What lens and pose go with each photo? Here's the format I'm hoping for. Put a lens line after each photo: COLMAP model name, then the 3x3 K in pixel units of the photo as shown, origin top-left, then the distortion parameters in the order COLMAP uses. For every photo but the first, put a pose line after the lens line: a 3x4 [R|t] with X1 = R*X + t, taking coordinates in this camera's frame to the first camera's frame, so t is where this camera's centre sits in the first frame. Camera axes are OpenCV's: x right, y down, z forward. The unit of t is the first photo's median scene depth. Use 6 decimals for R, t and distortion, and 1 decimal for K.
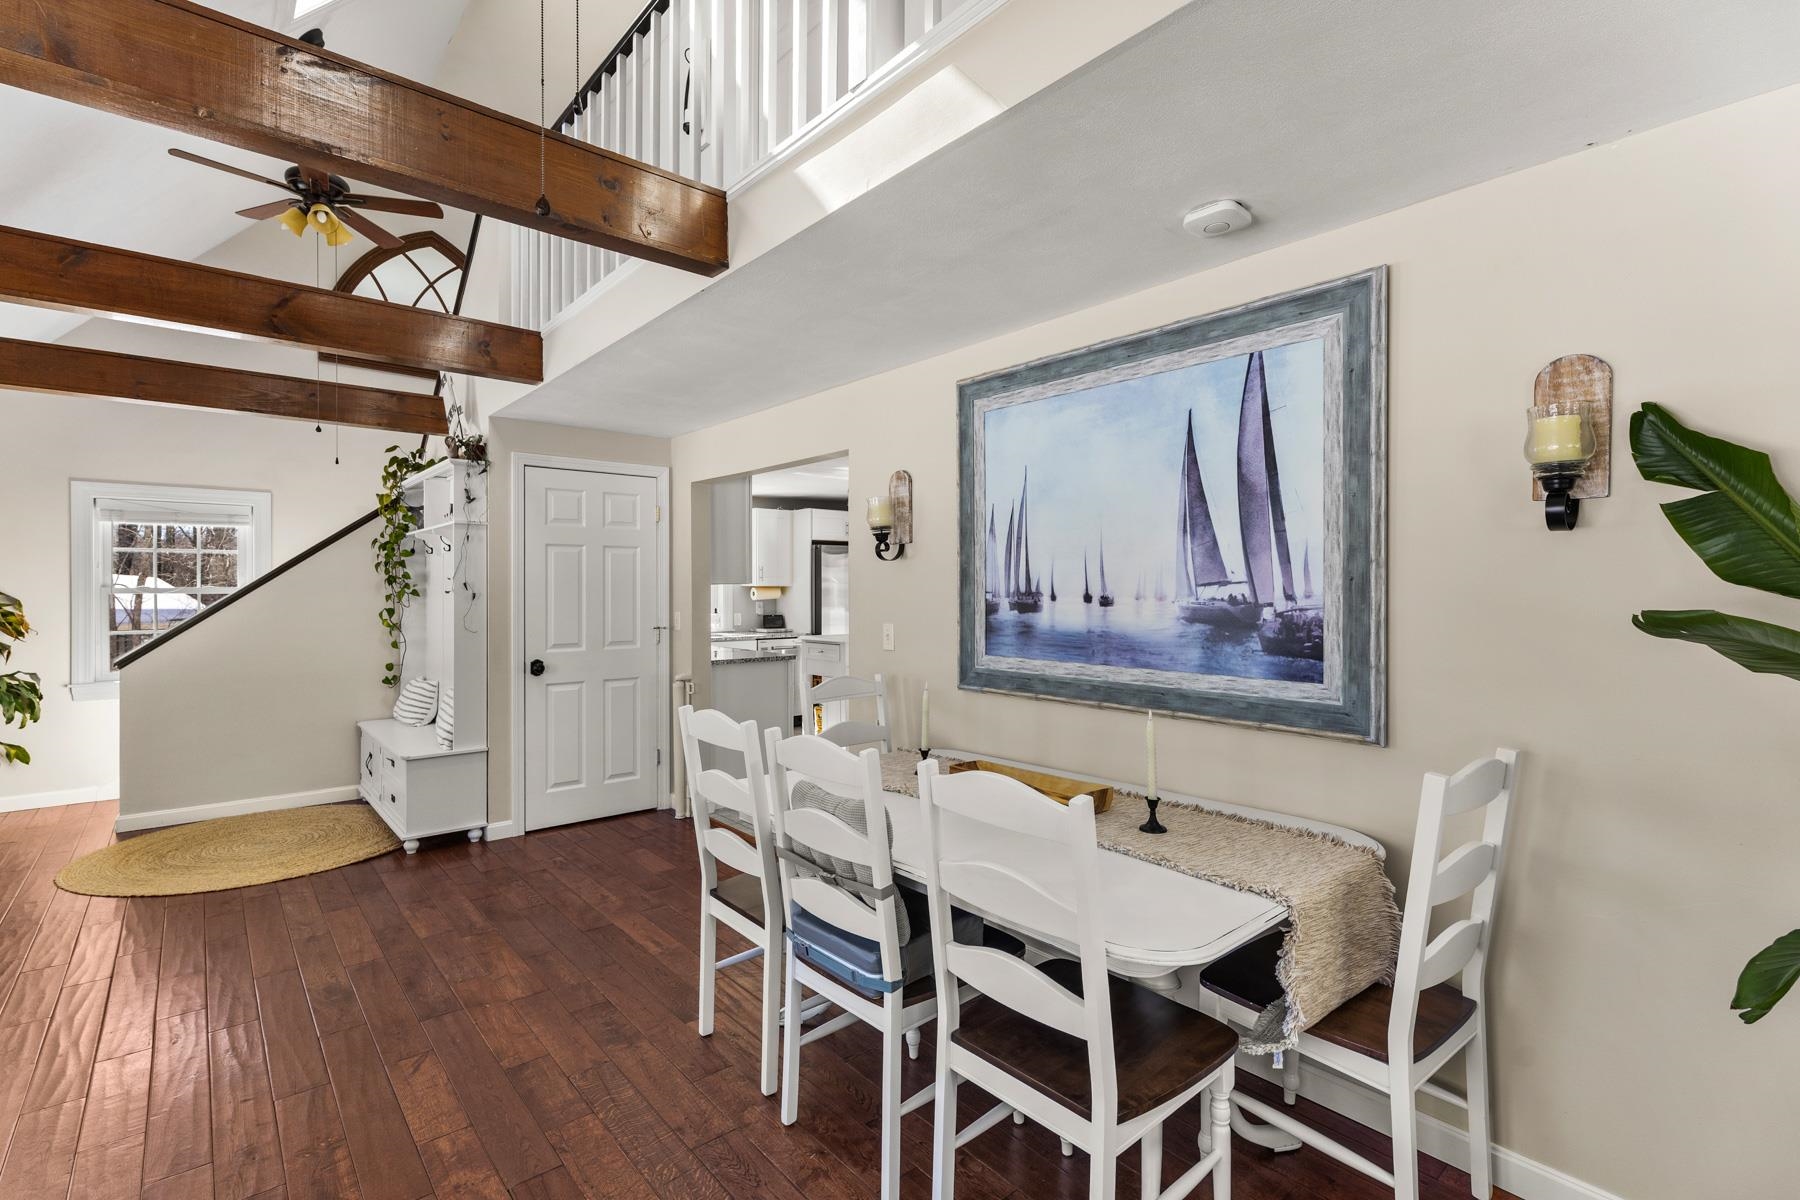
lens RADIAL K [[820.9, 0, 894.8], [0, 820.9, 589.2], [0, 0, 1]] dist [0.005739, 0.000733]
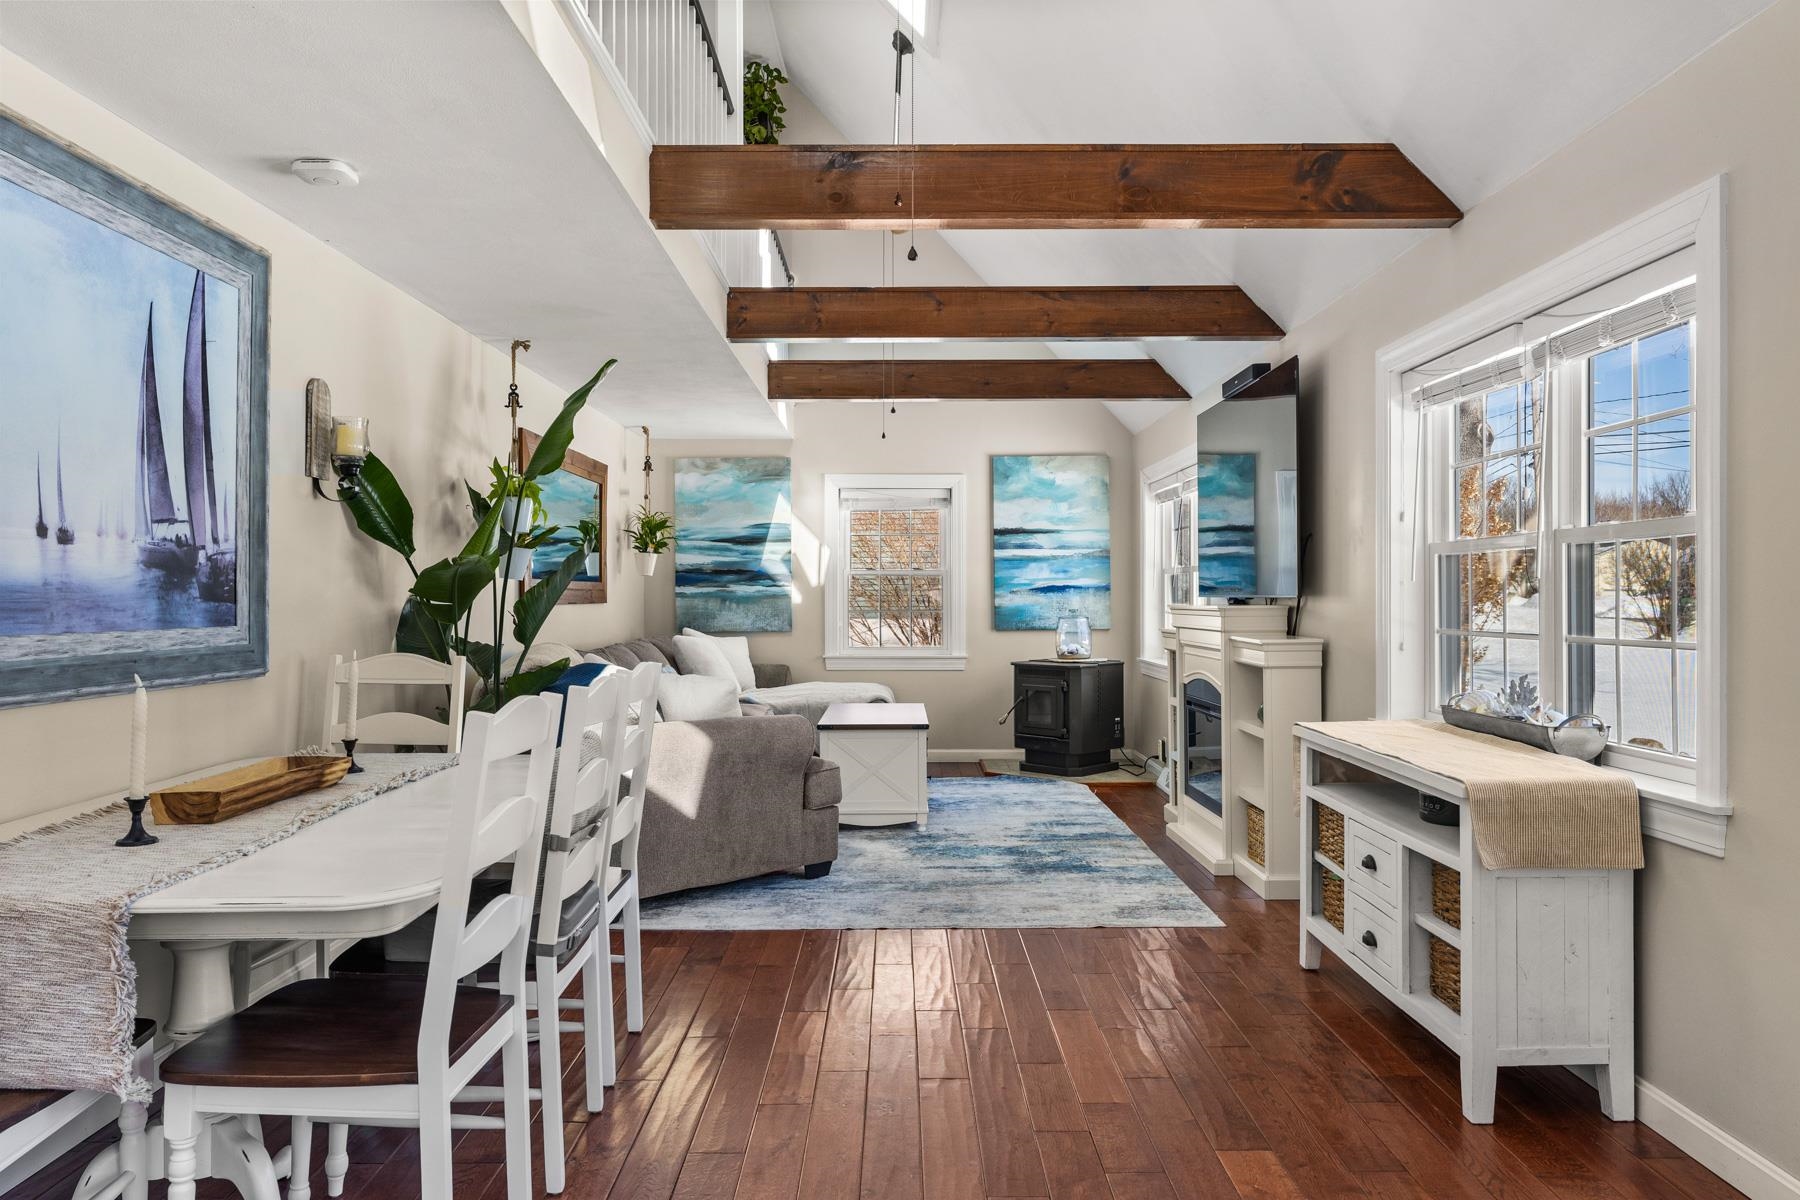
lens RADIAL K [[1239.0, 0, 886.1], [0, 1239.0, 602.4], [0, 0, 1]] dist [-0.002555, 0.000437]
pose [[-0.755805, -0.004737, 0.654779, -0.499968], [-0.000867, 0.999980, 0.006234, 0.034123], [-0.654796, 0.004144, -0.755794, 0.739757]]
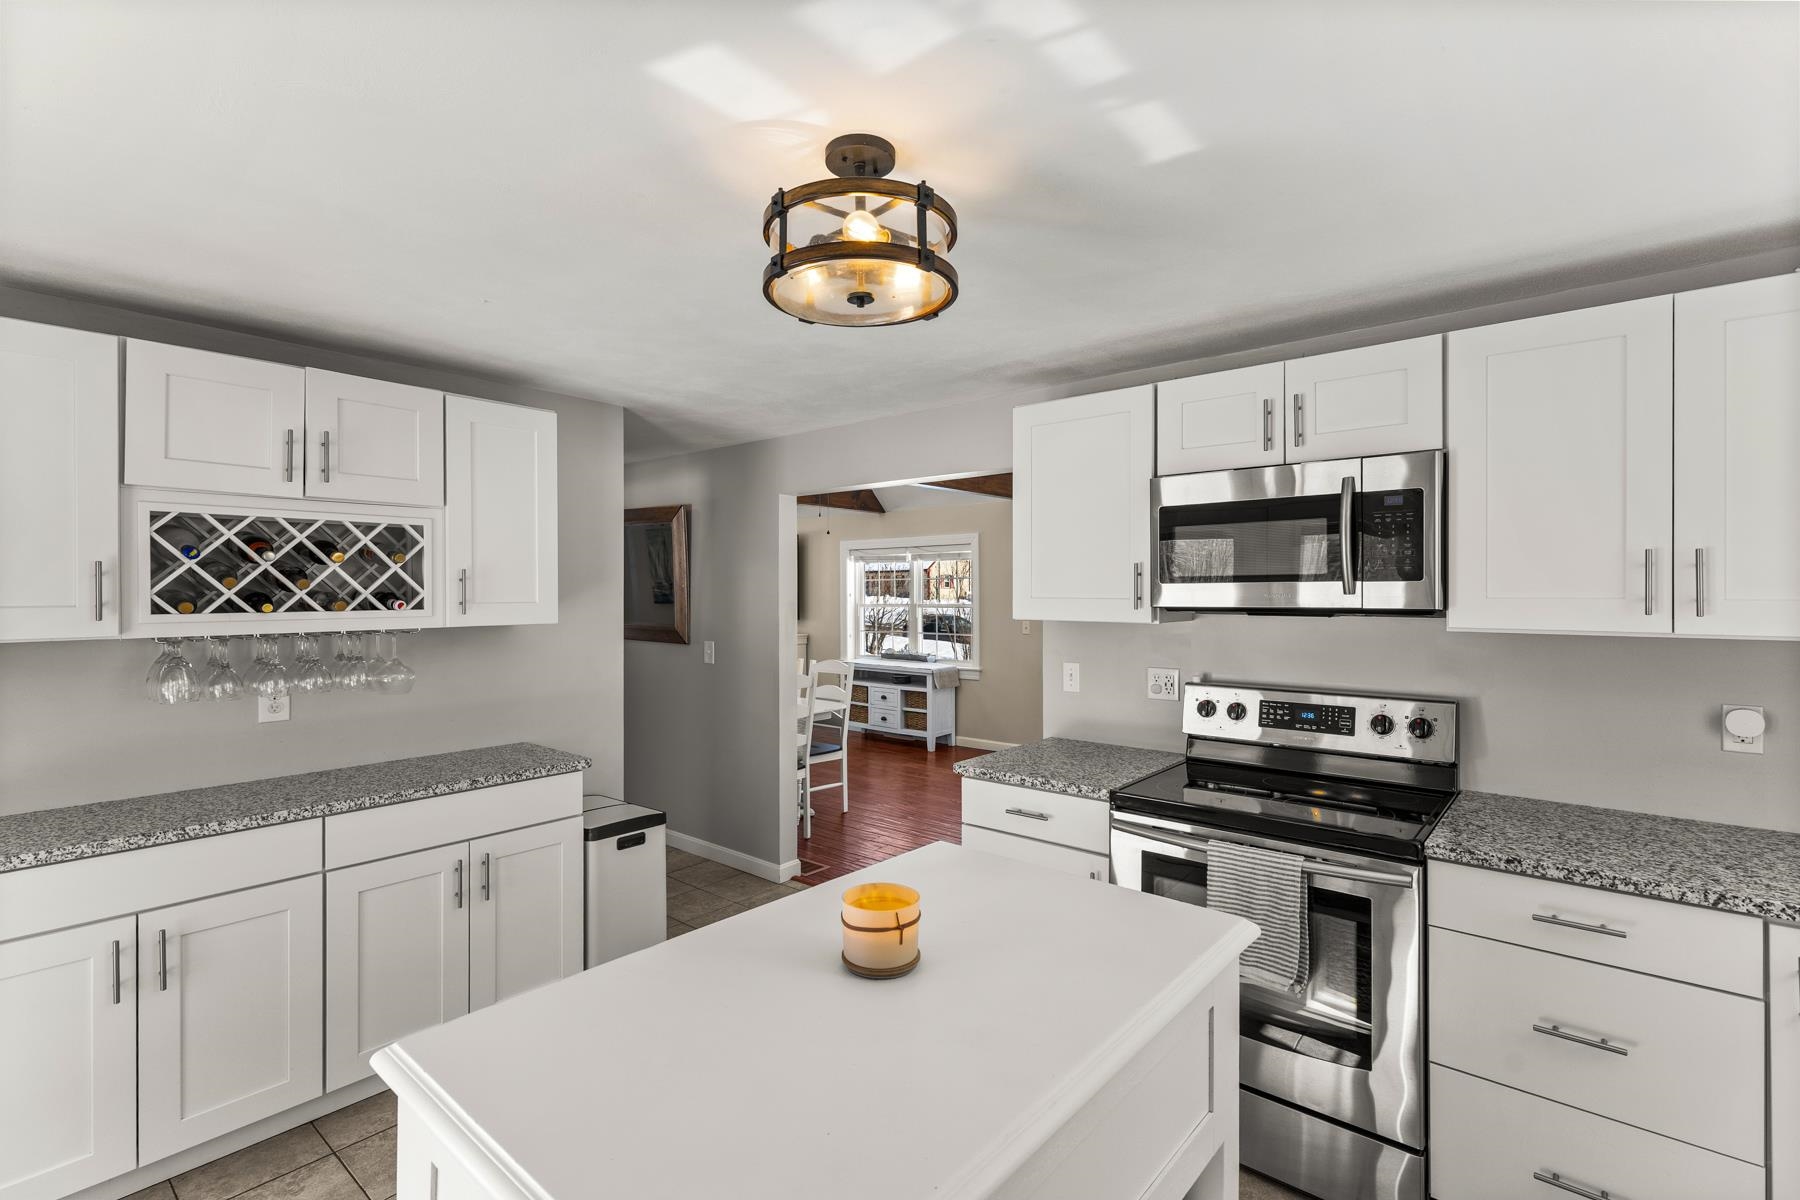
lens RADIAL K [[820.9, 0, 897.7], [0, 820.9, 597.5], [0, 0, 1]] dist [0.005739, 0.000733]
pose [[-0.988243, 0.009886, -0.152570, -0.020130], [0.008705, 0.999927, 0.008410, -0.032077], [0.152642, 0.006983, -0.988257, 1.688184]]
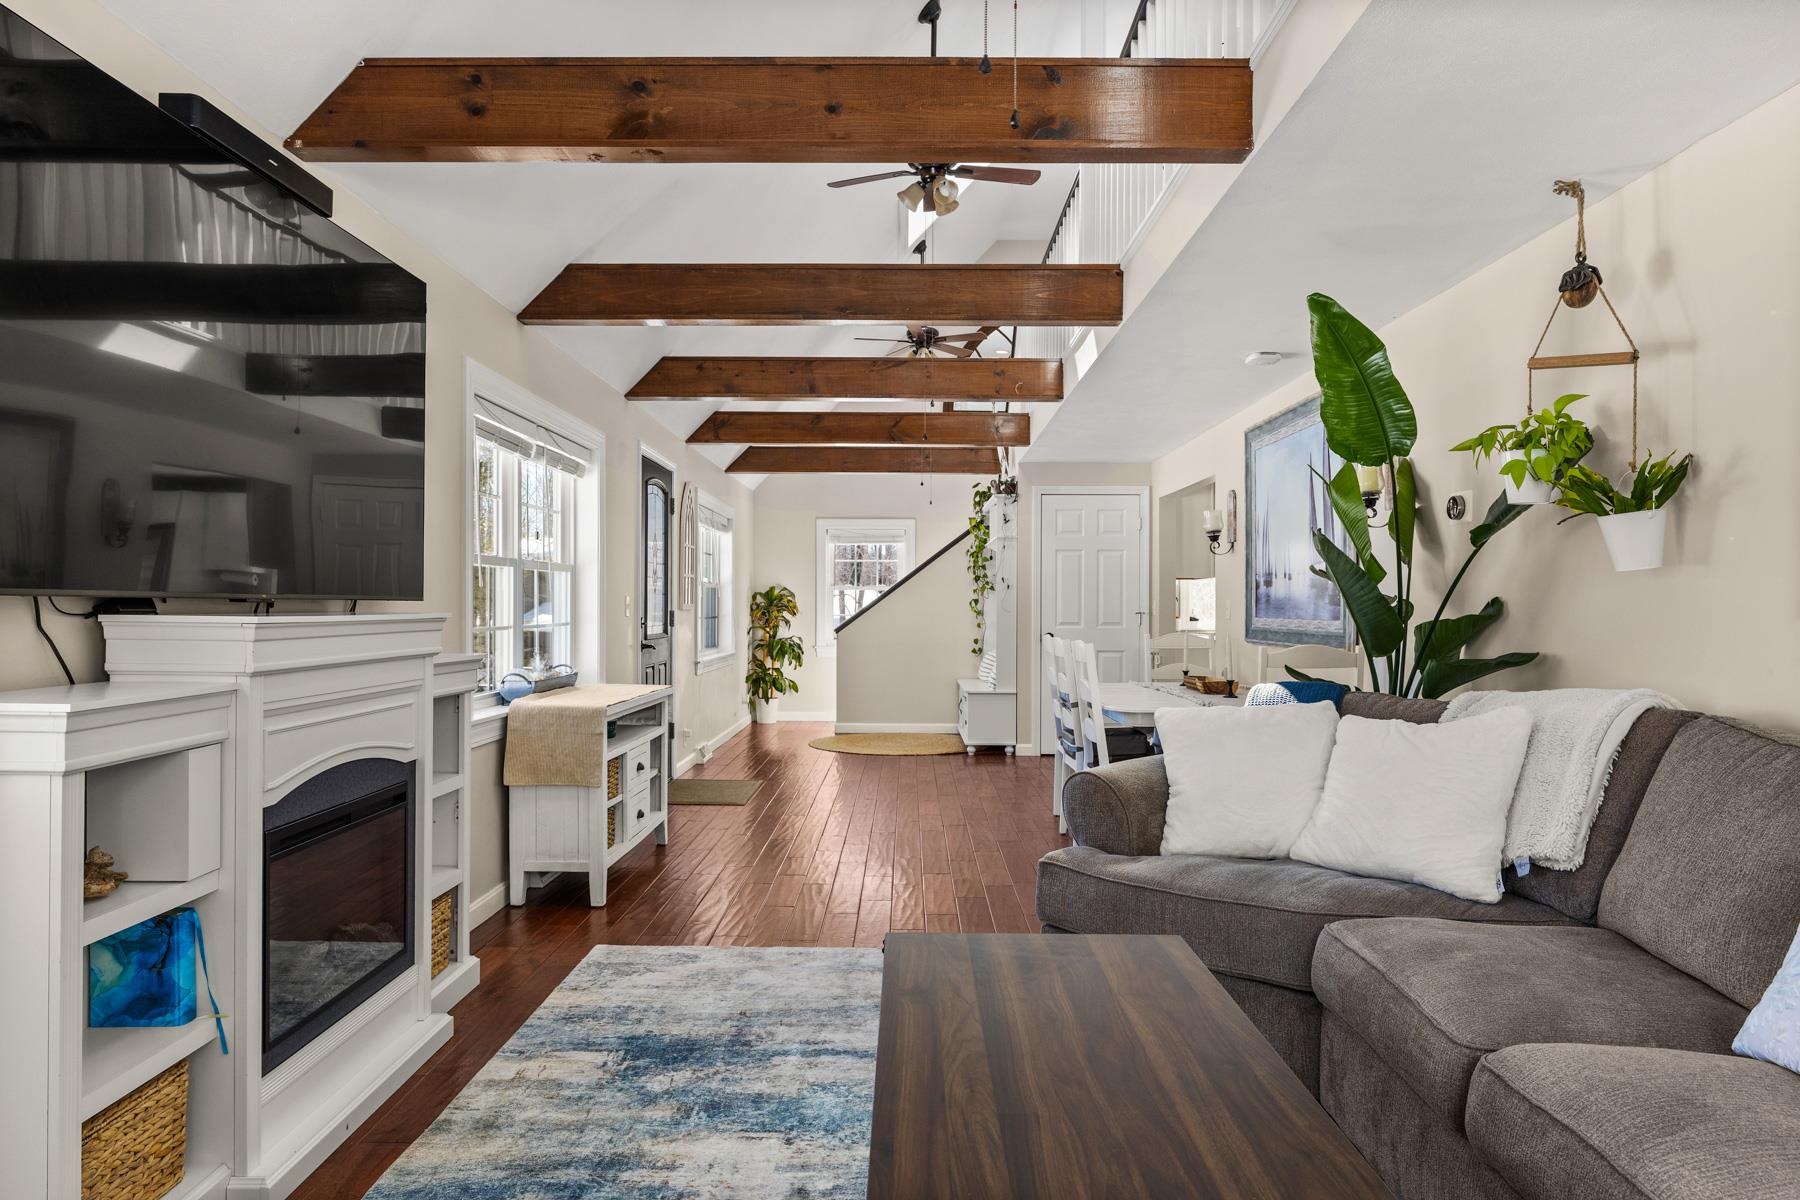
lens RADIAL K [[1140.3, 0, 896.2], [0, 1140.3, 618.6], [0, 0, 1]] dist [-0.009643, 0.004496]
pose [[0.754507, 0.008975, -0.656231, 0.617764], [-0.002334, 0.999937, 0.010992, 0.039612], [0.656288, -0.006762, 0.754480, -0.612221]]
